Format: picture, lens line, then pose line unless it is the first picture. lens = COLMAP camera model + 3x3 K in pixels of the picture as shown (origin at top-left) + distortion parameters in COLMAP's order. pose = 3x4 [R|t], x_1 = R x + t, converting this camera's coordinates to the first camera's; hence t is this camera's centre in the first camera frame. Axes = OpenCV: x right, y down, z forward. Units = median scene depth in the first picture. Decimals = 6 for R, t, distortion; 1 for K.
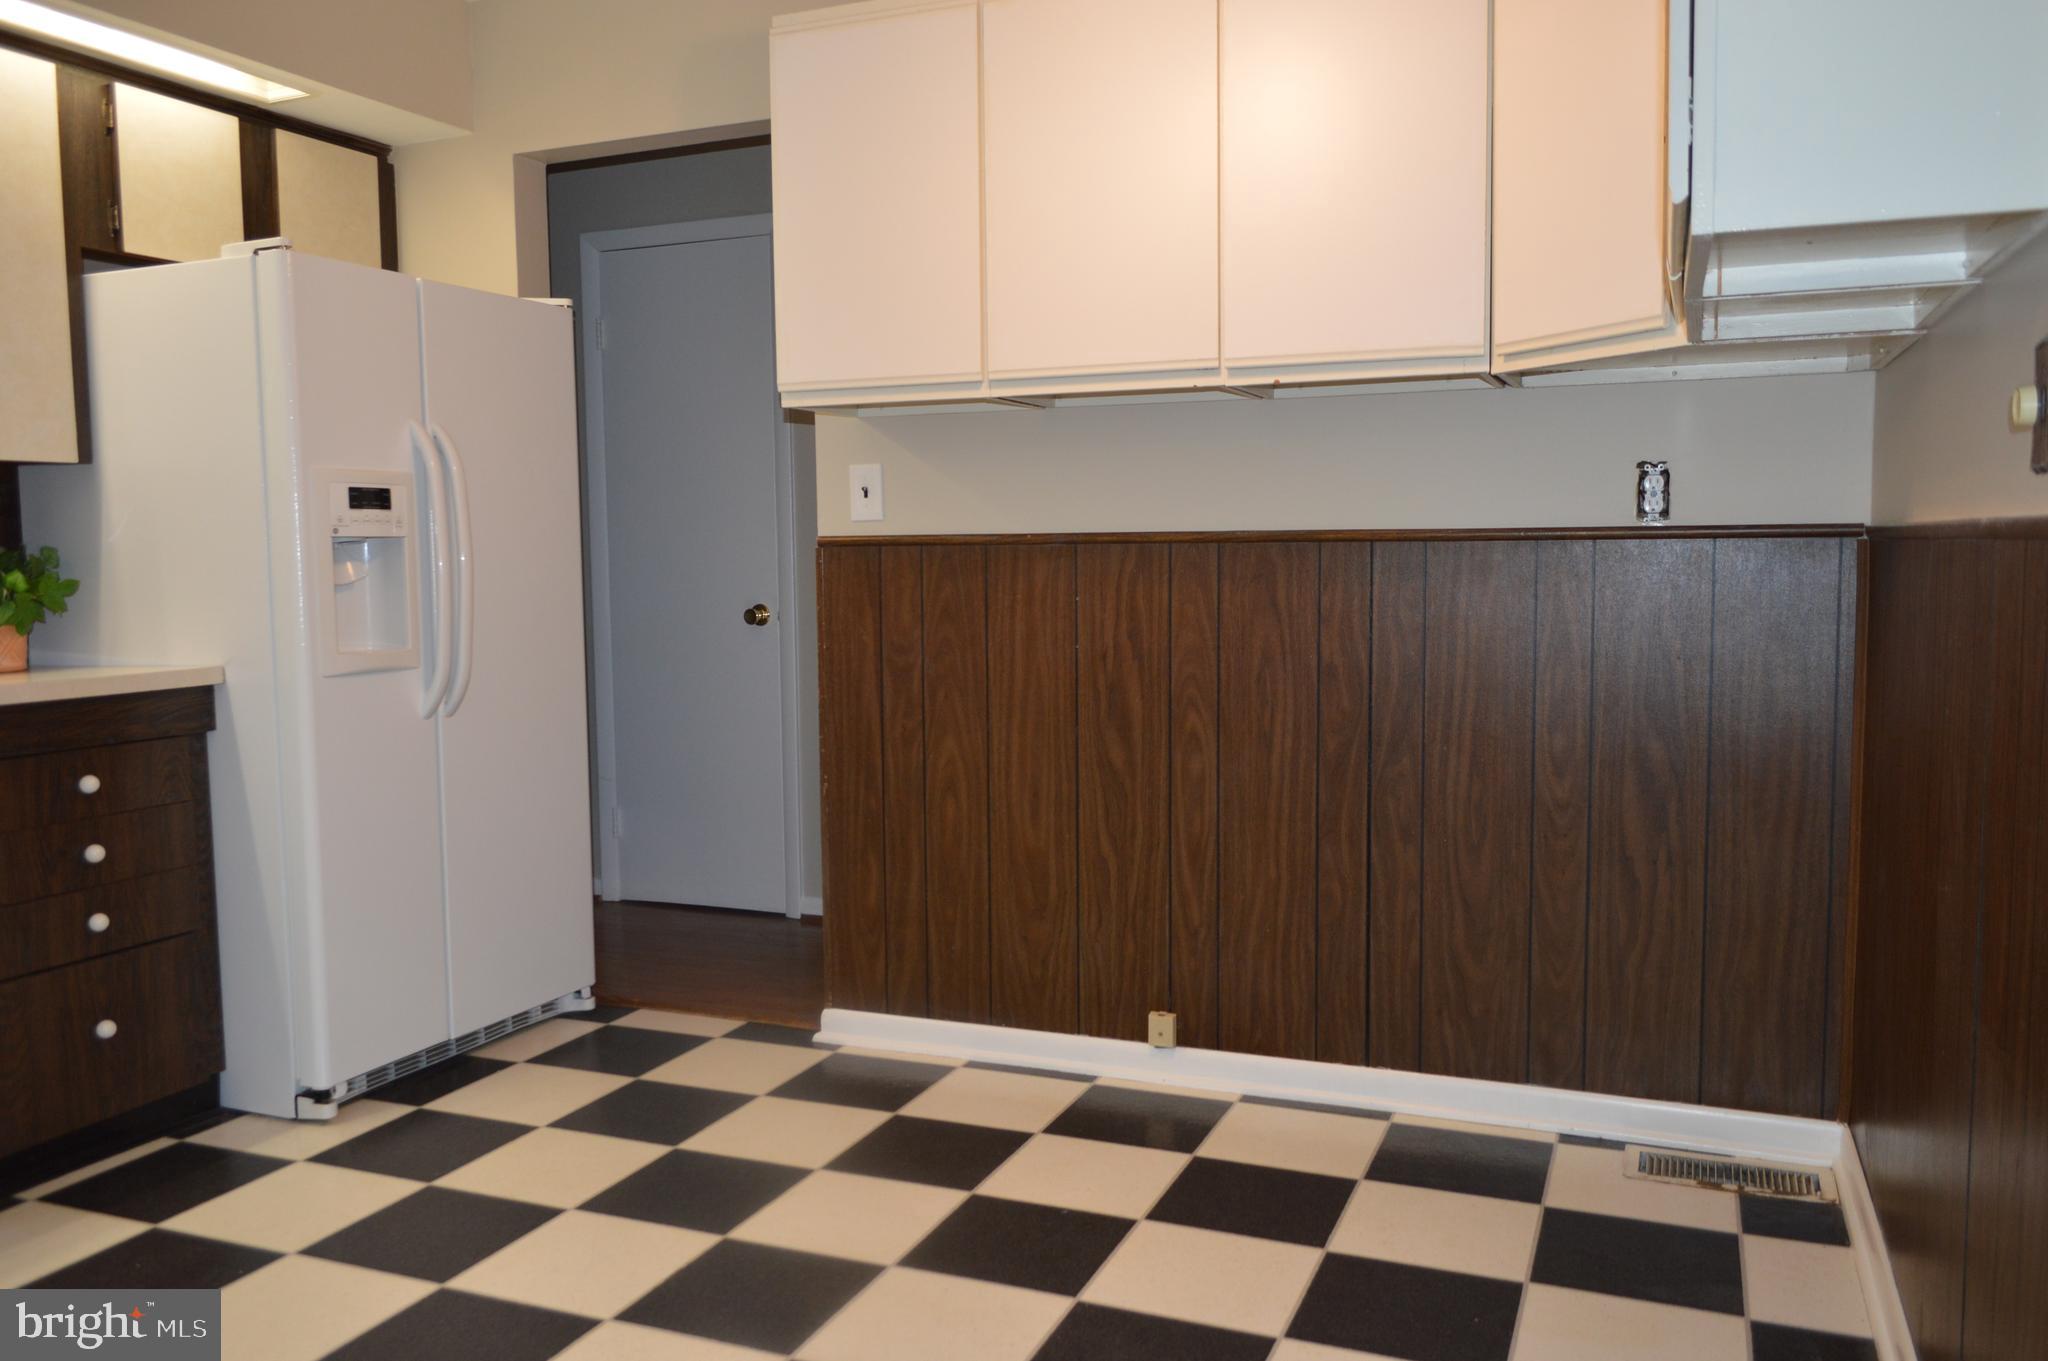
lens RADIAL K [[1621.7, 0, 1027.8], [0, 1621.7, 669.6], [0, 0, 1]] dist [-0.017837, 0.007768]
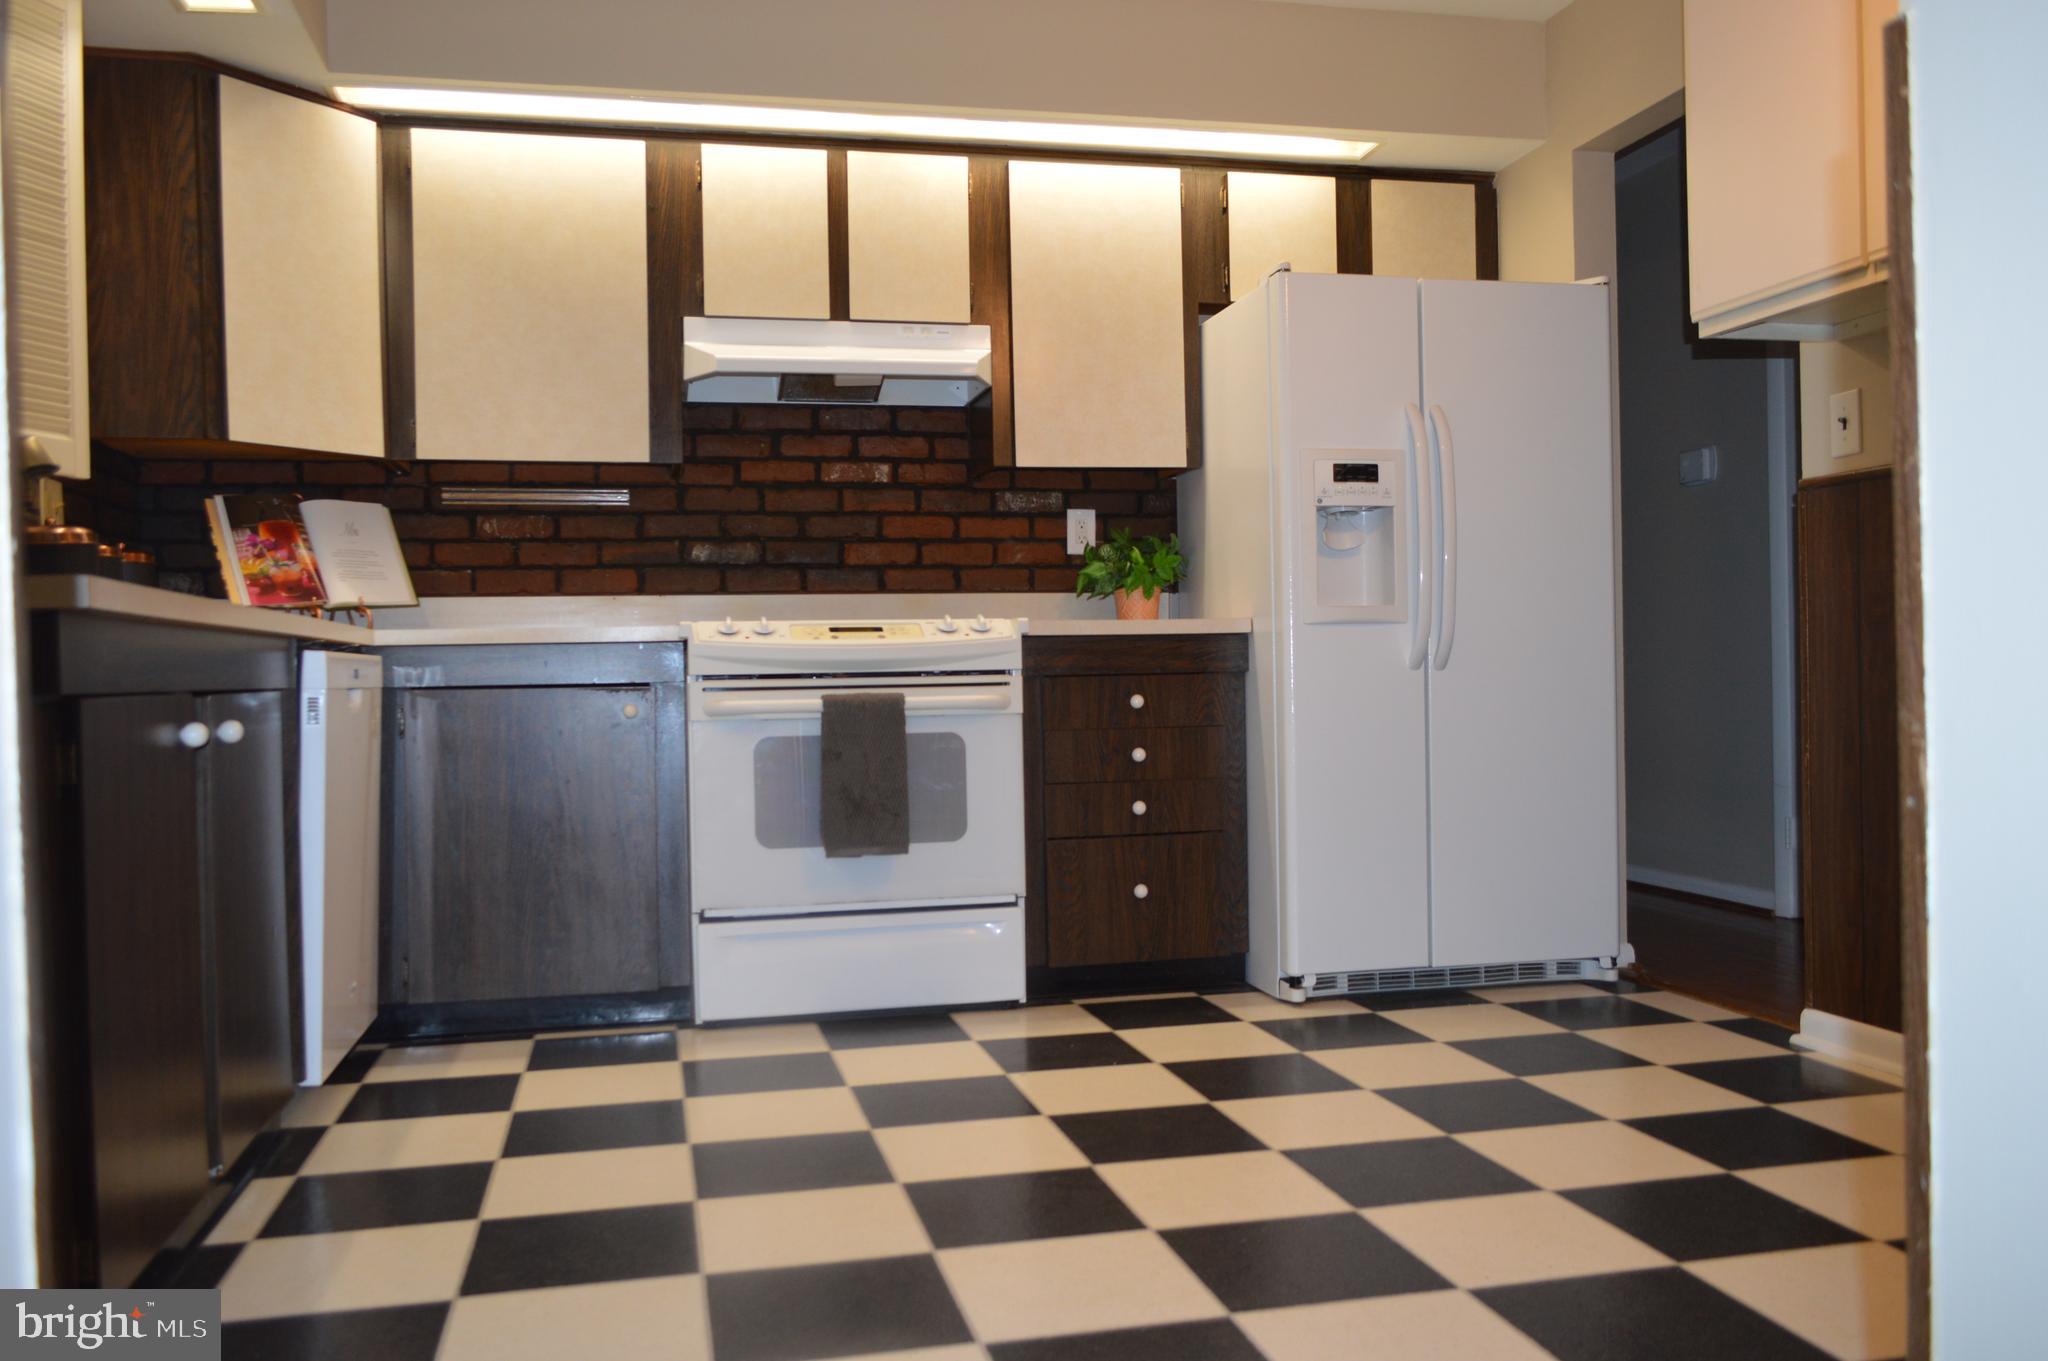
lens RADIAL K [[1621.7, 0, 1010.7], [0, 1621.7, 680.8], [0, 0, 1]] dist [-0.017837, 0.007768]
pose [[0.571451, 0.007018, -0.820606, 0.399994], [-0.050146, 0.998393, -0.026382, 0.084685], [0.819103, 0.056226, 0.570884, 0.142103]]
